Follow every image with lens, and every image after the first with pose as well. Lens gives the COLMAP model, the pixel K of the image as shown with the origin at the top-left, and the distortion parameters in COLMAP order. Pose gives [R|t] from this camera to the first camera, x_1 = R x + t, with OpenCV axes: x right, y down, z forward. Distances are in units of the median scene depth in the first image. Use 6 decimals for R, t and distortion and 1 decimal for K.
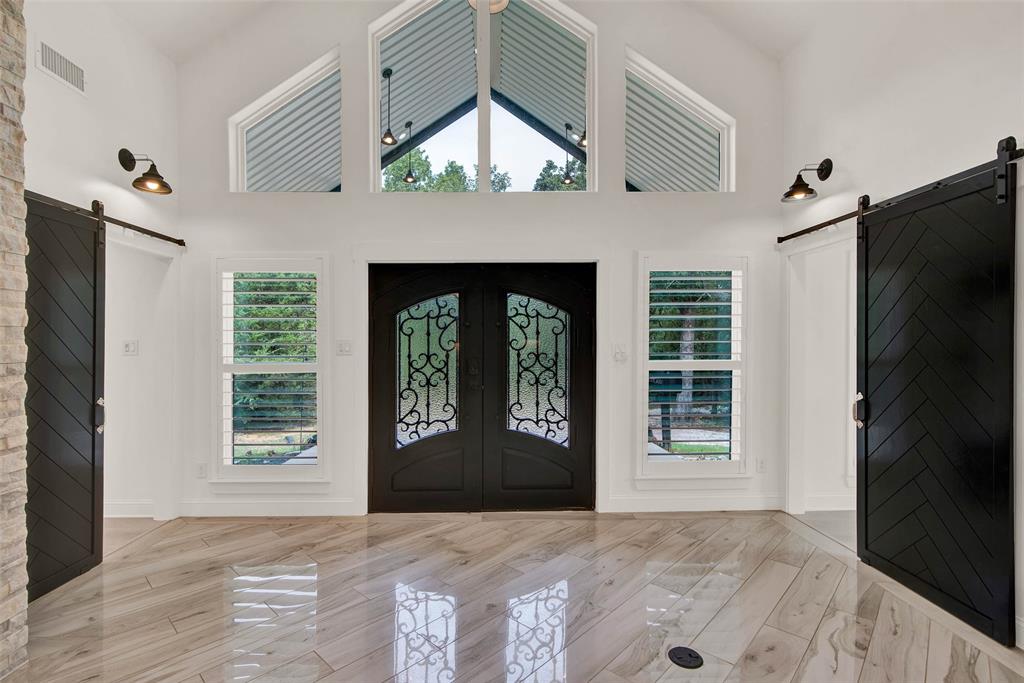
lens RADIAL K [[483.2, 0, 500.1], [0, 483.2, 341.2], [0, 0, 1]] dist [-0.012630, 0.000165]
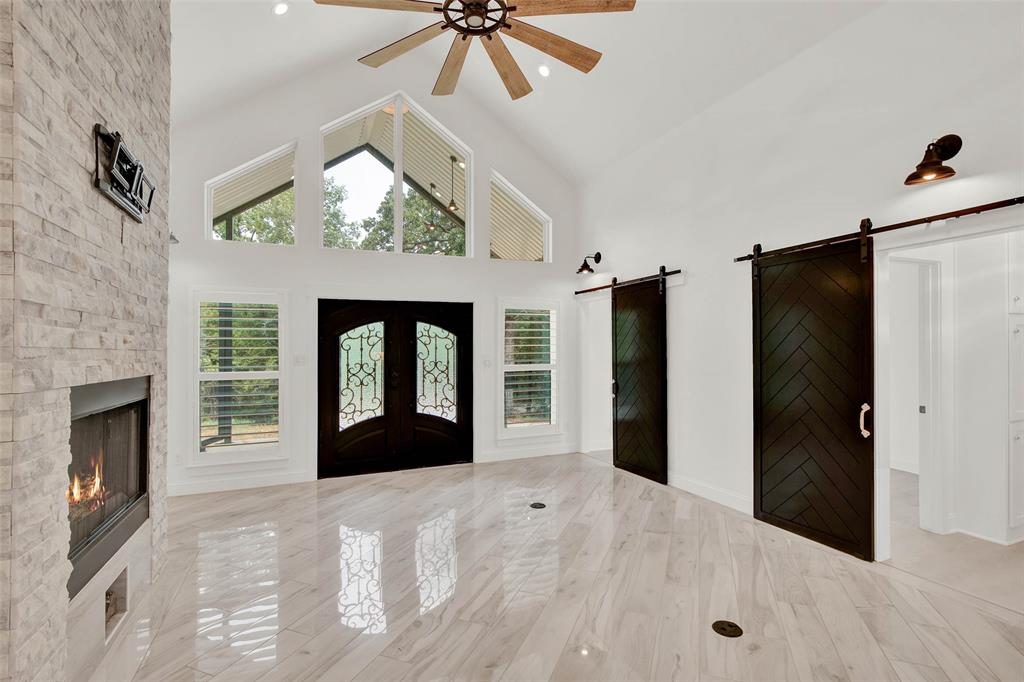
lens RADIAL K [[471.3, 0, 506.2], [0, 471.3, 346.9], [0, 0, 1]] dist [-0.017021, 0.000587]
pose [[0.925978, -0.004879, 0.377547, -0.277489], [0.006832, 0.999969, -0.003835, -0.013979], [-0.377517, 0.006130, 0.925983, -0.451530]]
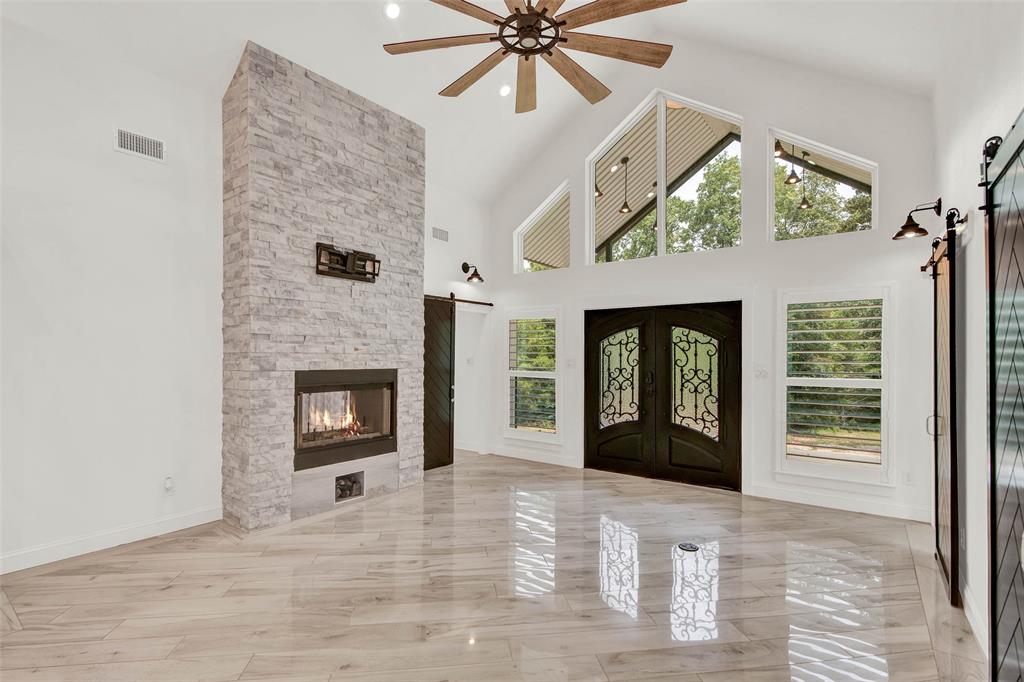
lens RADIAL K [[483.1, 0, 510.2], [0, 483.1, 361.8], [0, 0, 1]] dist [-0.018993, 0.000104]
pose [[0.791849, 0.013691, -0.610564, 0.496824], [-0.004177, 0.999847, 0.017004, -0.017793], [0.610703, -0.010914, 0.791785, -0.399950]]
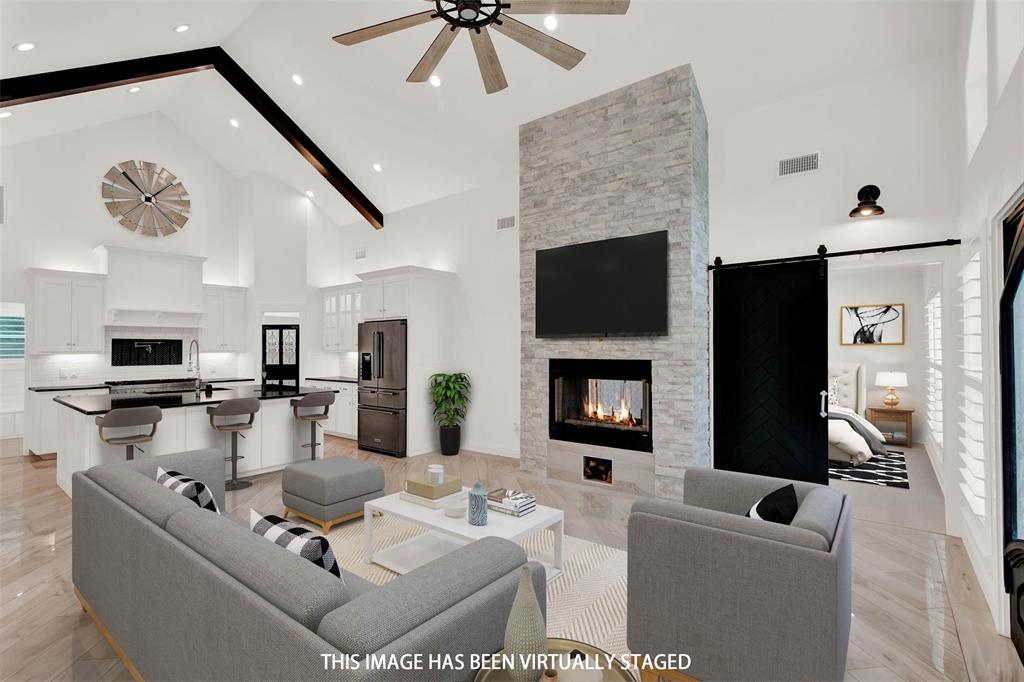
lens RADIAL K [[471.3, 0, 506.2], [0, 471.3, 346.9], [0, 0, 1]] dist [-0.017021, 0.000587]
pose [[-0.635181, 0.003111, -0.772357, 0.556088], [0.010406, 0.999936, -0.004530, -0.006476], [0.772293, -0.010915, -0.635172, 0.852707]]
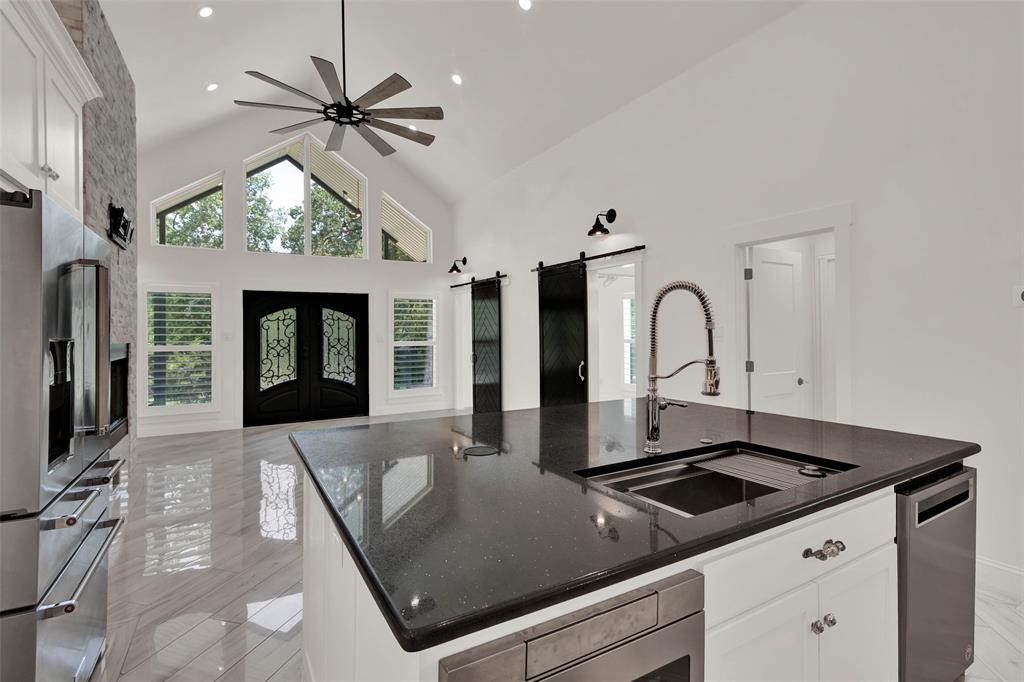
lens RADIAL K [[466.5, 0, 497.6], [0, 466.5, 338.7], [0, 0, 1]] dist [0.000693, 0.000069]
pose [[0.877384, -0.010894, 0.479665, -0.270791], [0.003586, 0.999863, 0.016150, -0.003355], [-0.479776, -0.012450, 0.877303, -0.999390]]
